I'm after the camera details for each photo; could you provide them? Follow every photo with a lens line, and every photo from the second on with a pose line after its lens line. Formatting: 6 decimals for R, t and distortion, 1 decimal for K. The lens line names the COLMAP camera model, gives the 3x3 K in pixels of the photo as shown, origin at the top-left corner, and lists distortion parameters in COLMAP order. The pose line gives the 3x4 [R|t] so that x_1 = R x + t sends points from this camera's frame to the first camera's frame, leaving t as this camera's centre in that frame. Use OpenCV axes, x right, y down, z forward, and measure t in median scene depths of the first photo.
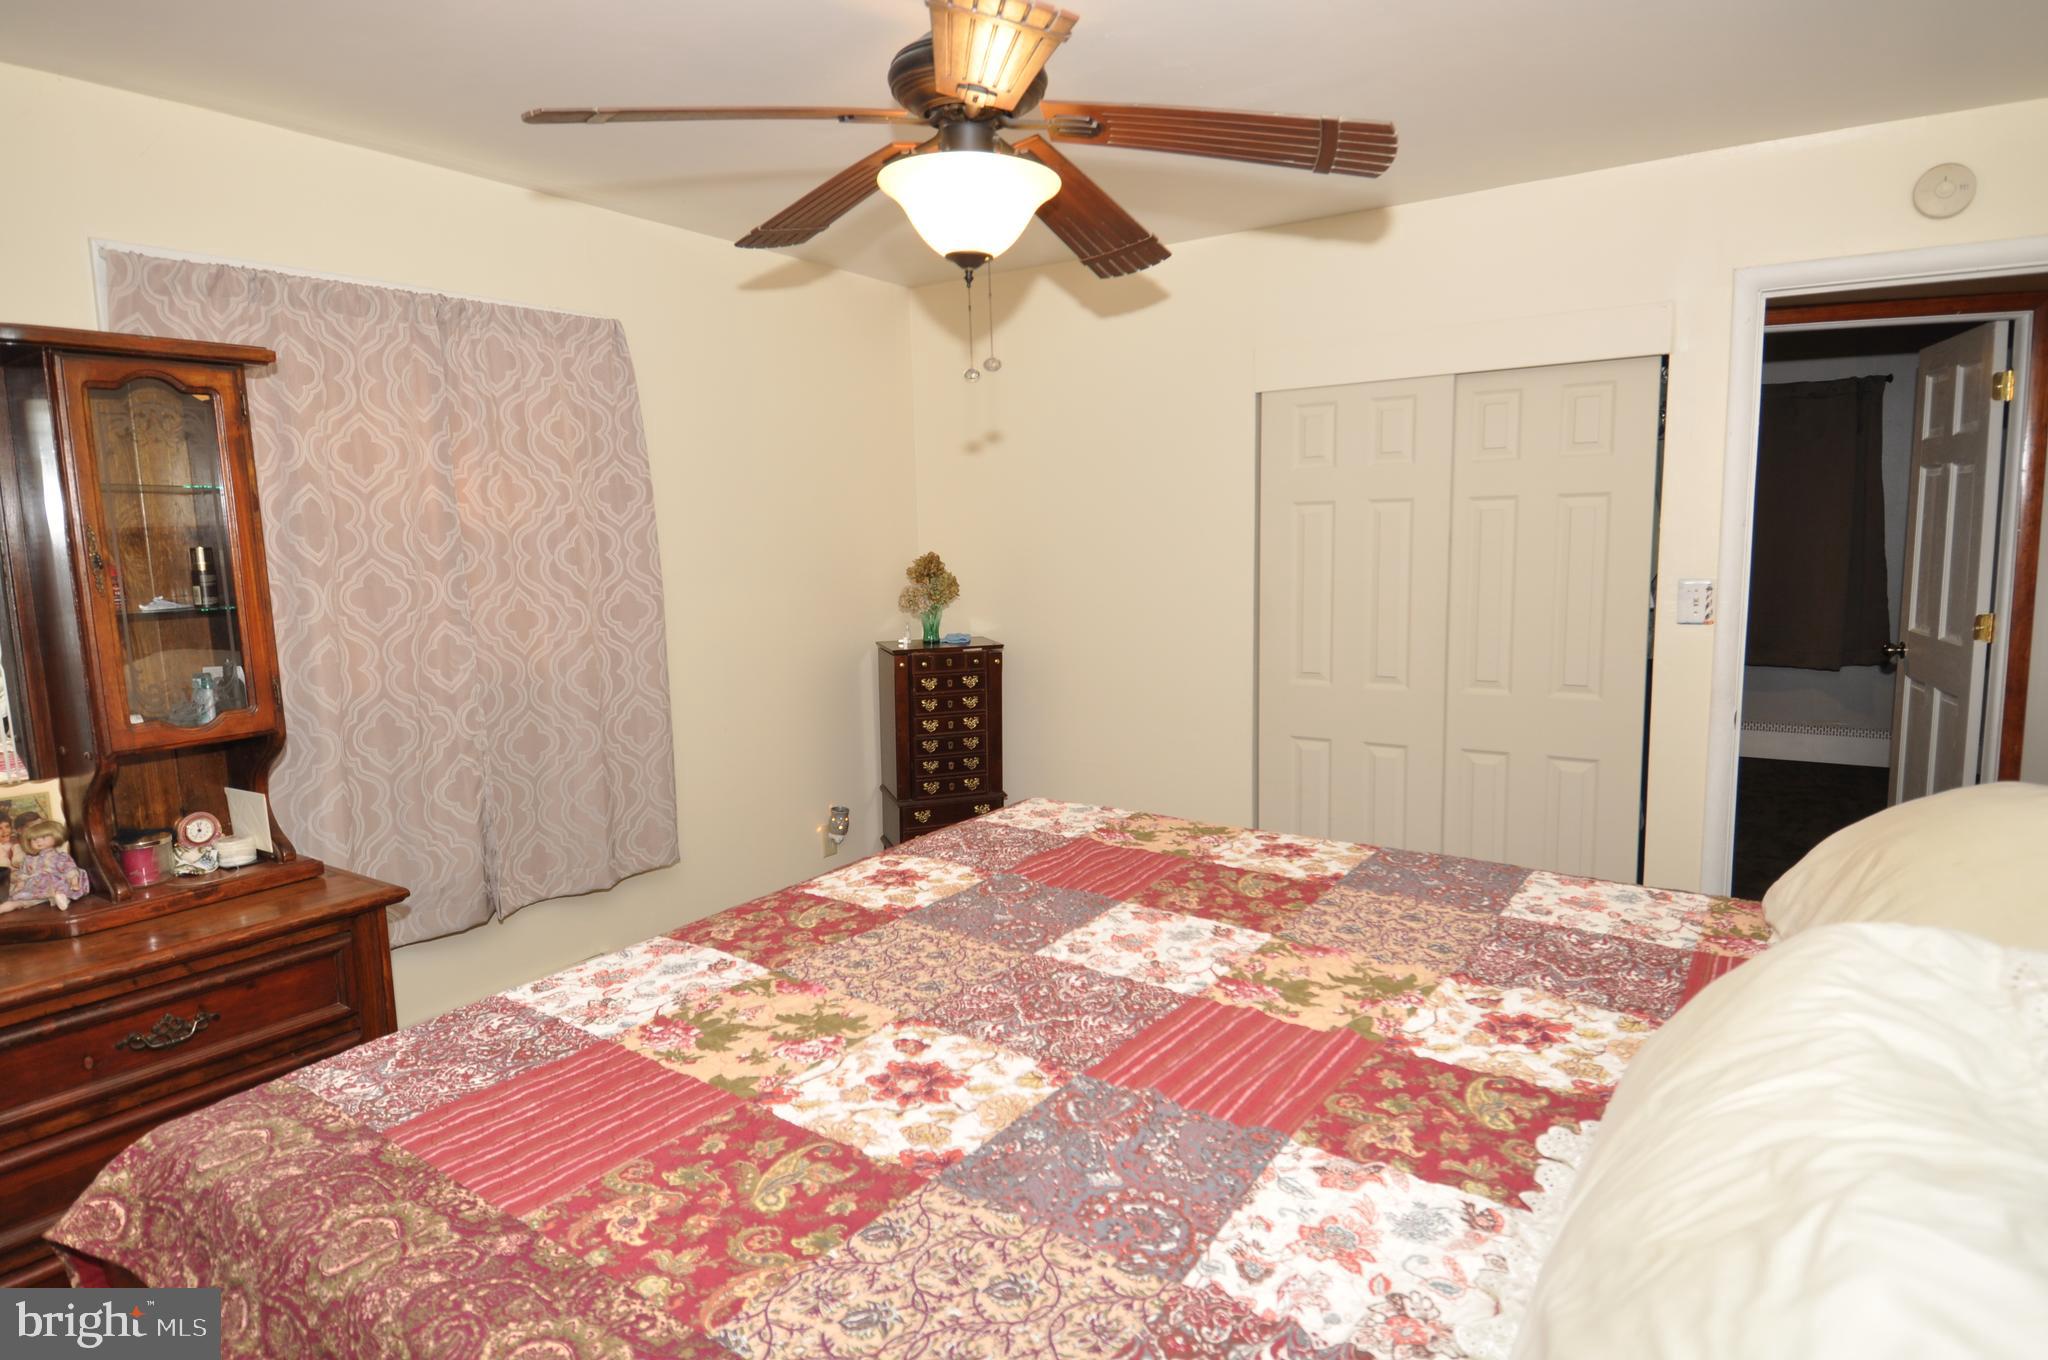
lens RADIAL K [[1141.3, 0, 1027.7], [0, 1141.3, 680.3], [0, 0, 1]] dist [0.056119, -0.060755]
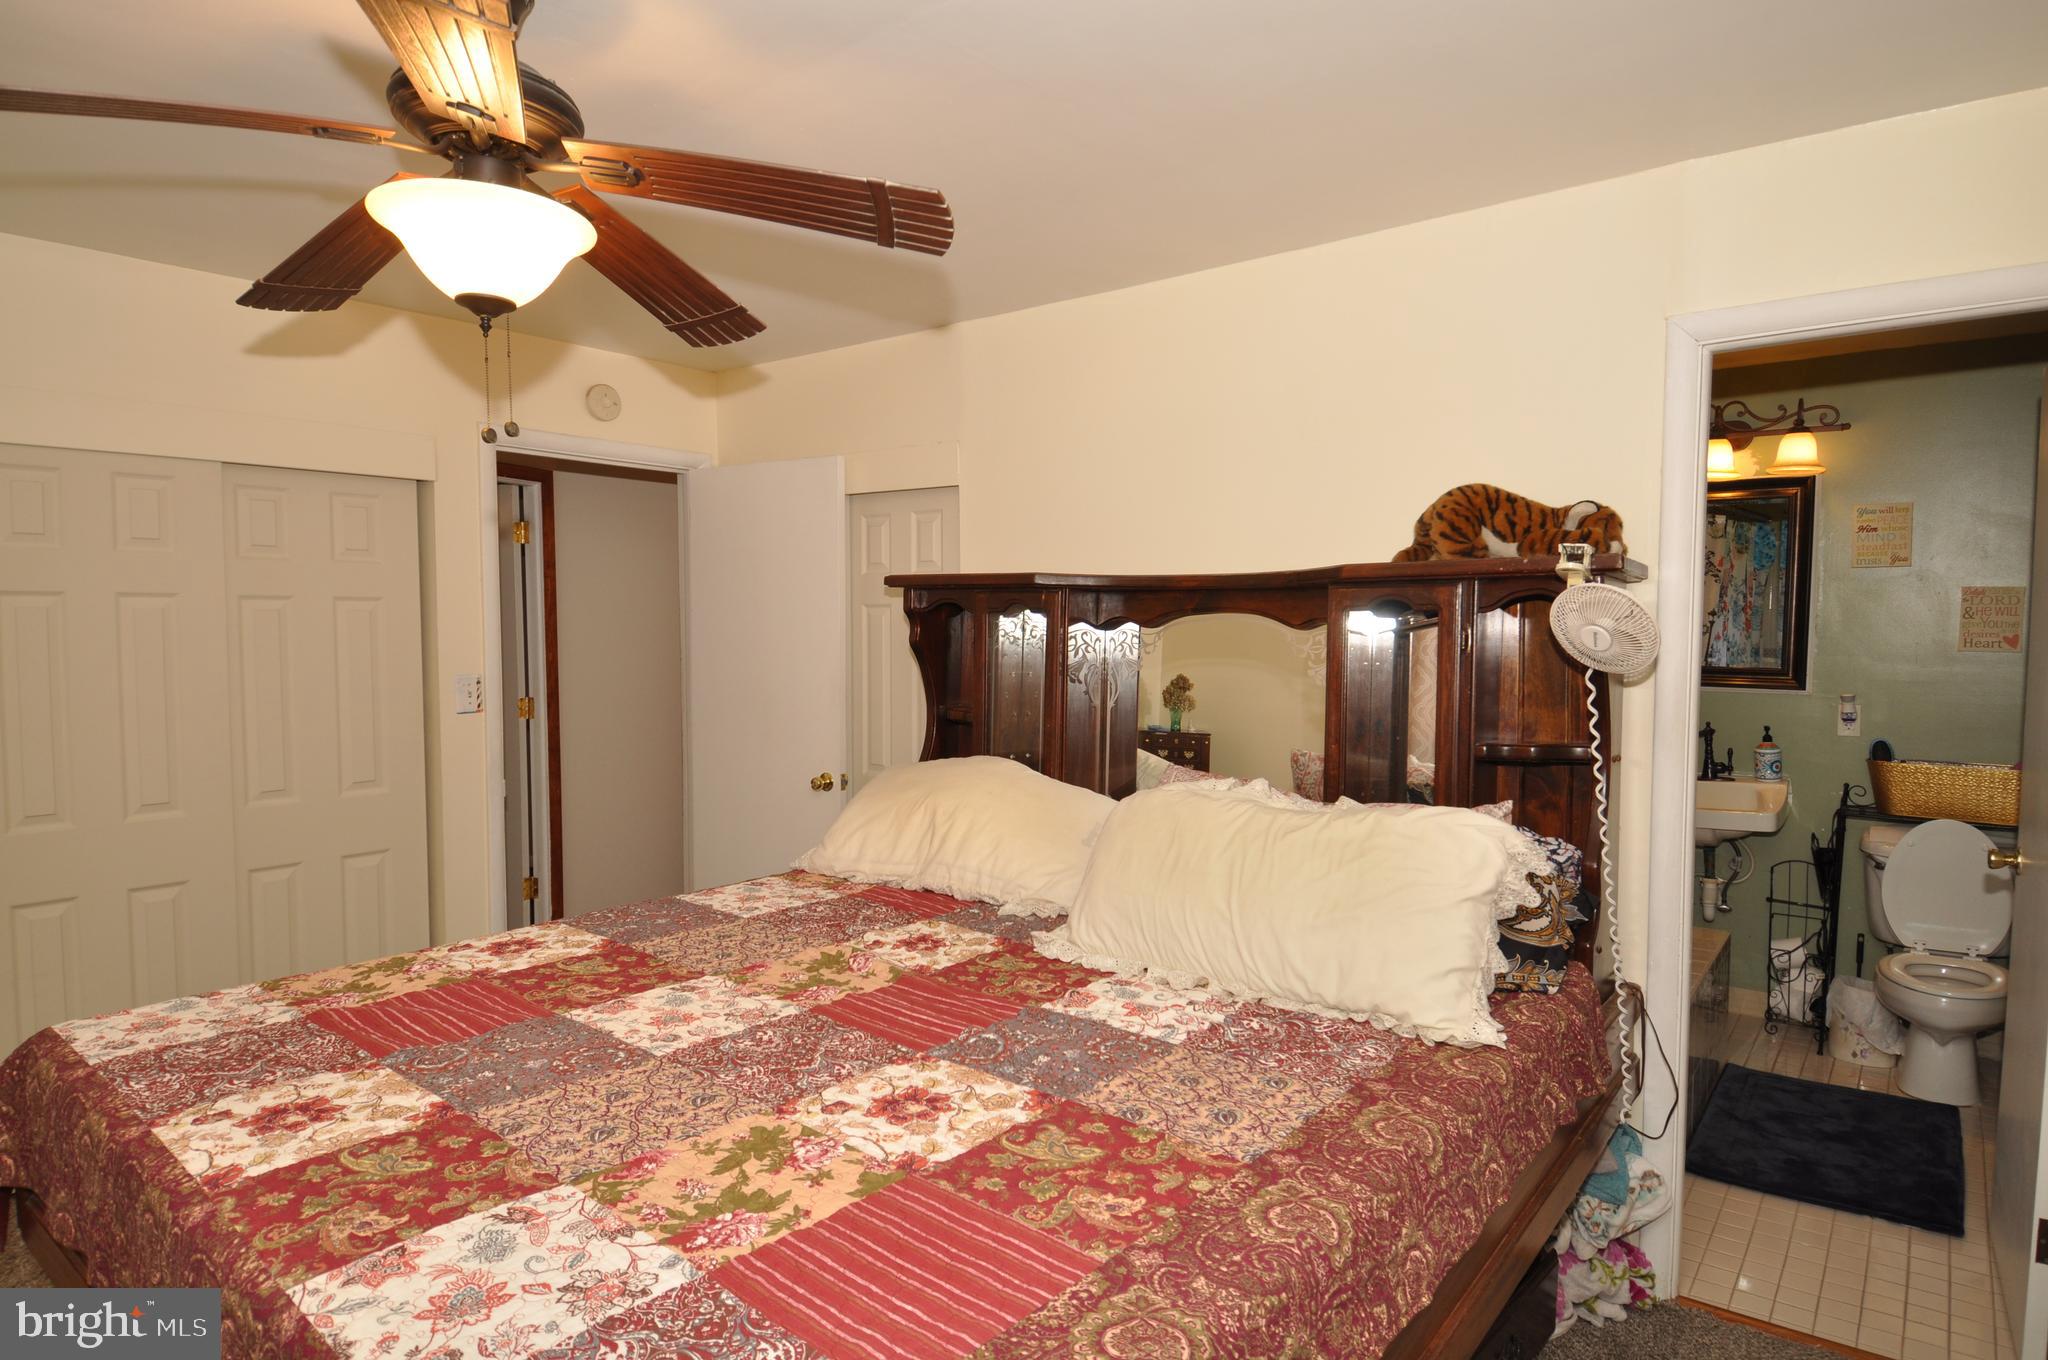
lens RADIAL K [[1141.3, 0, 1027.7], [0, 1141.3, 680.3], [0, 0, 1]] dist [0.056119, -0.060755]
pose [[0.087245, -0.028751, 0.995772, -0.892178], [0.130774, 0.991264, 0.017163, -0.046188], [-0.987566, 0.128724, 0.090243, 0.555866]]
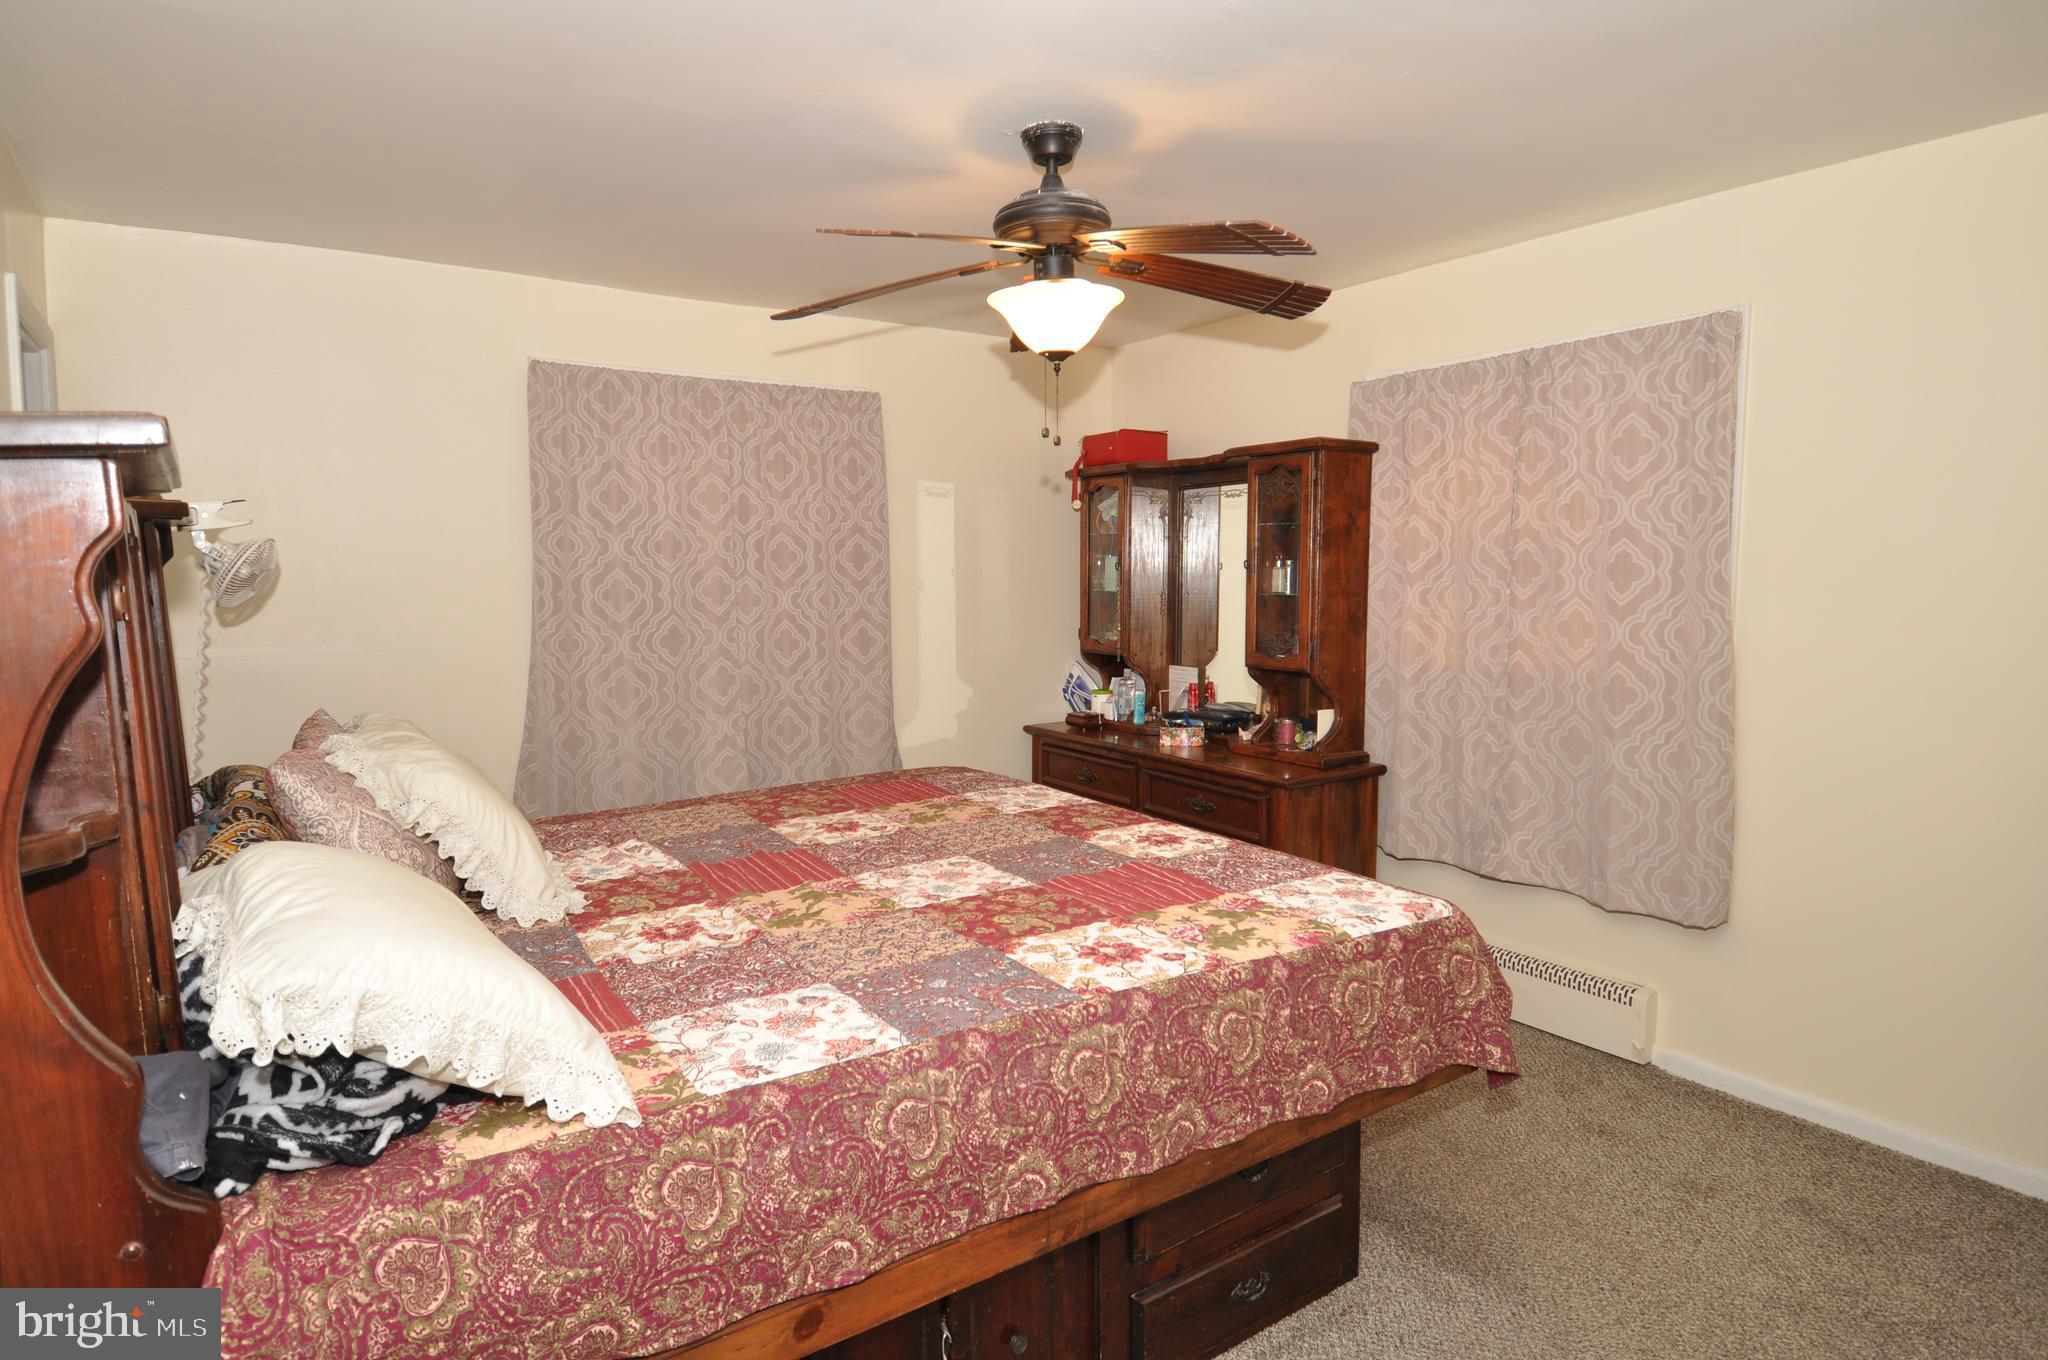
lens RADIAL K [[1141.3, 0, 1027.7], [0, 1141.3, 680.3], [0, 0, 1]] dist [0.056119, -0.060755]
pose [[-0.375438, 0.122871, -0.918667, 1.227924], [-0.108944, 0.978453, 0.175390, -0.227473], [0.920423, 0.165931, -0.353962, 1.502731]]
